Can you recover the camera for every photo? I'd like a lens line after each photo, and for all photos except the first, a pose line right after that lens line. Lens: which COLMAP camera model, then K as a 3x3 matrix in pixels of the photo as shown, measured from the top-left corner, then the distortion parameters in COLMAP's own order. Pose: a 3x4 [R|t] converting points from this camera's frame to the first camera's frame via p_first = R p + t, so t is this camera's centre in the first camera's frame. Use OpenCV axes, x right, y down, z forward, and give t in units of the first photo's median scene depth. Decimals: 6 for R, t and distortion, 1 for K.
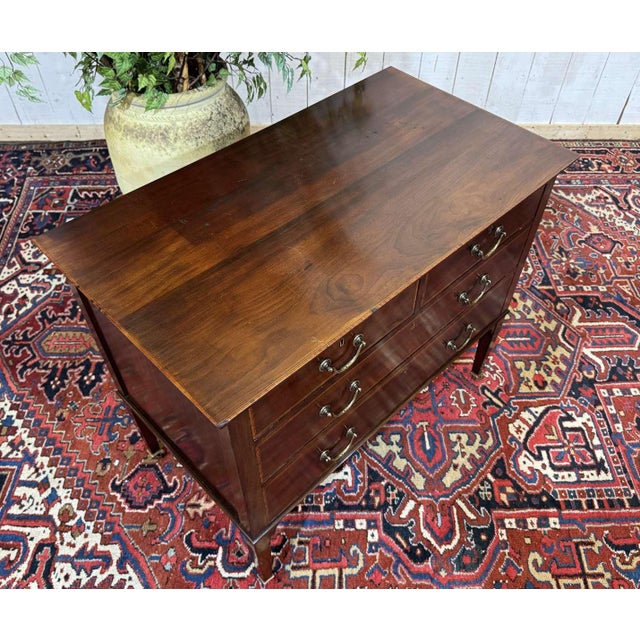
lens RADIAL K [[593.7, 0, 327.8], [0, 593.7, 321.8], [0, 0, 1]] dist [0.004028, 0.000000]
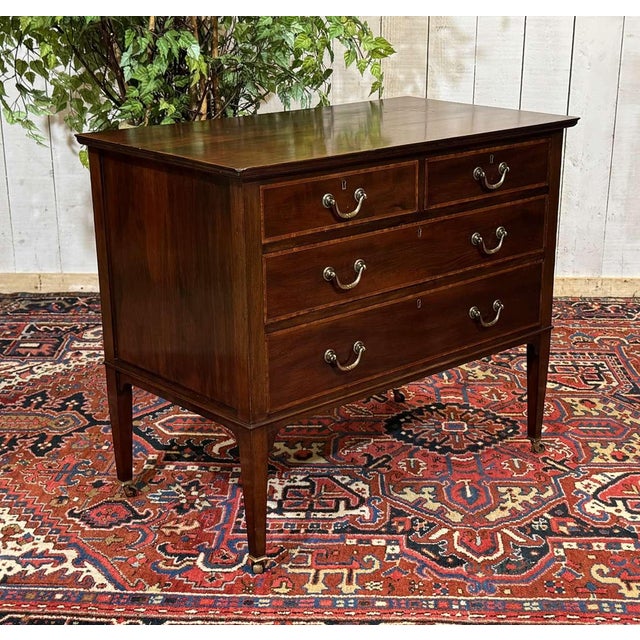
lens RADIAL K [[1152.8, 0, 336.5], [0, 1152.8, 323.7], [0, 0, 1]] dist [0.117934, 0.000000]
pose [[0.999094, -0.001545, -0.042540, 0.062839], [-0.020524, 0.858023, -0.513202, 0.847804], [0.037293, 0.513610, 0.857213, -0.457042]]
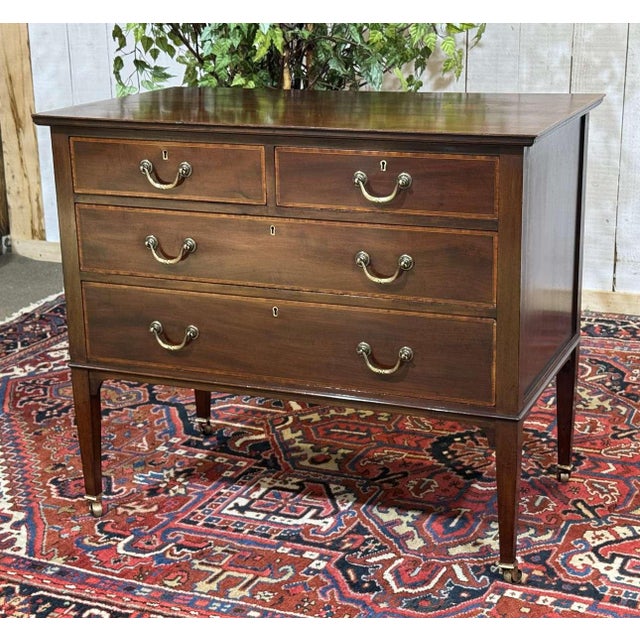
lens RADIAL K [[1257.6, 0, 325.3], [0, 1257.6, 326.1], [0, 0, 1]] dist [0.115877, 0.000000]
pose [[0.906070, 0.089491, -0.413556, 0.653983], [-0.295102, 0.834091, -0.466054, 0.785397], [0.303236, 0.544319, 0.782154, -0.335457]]
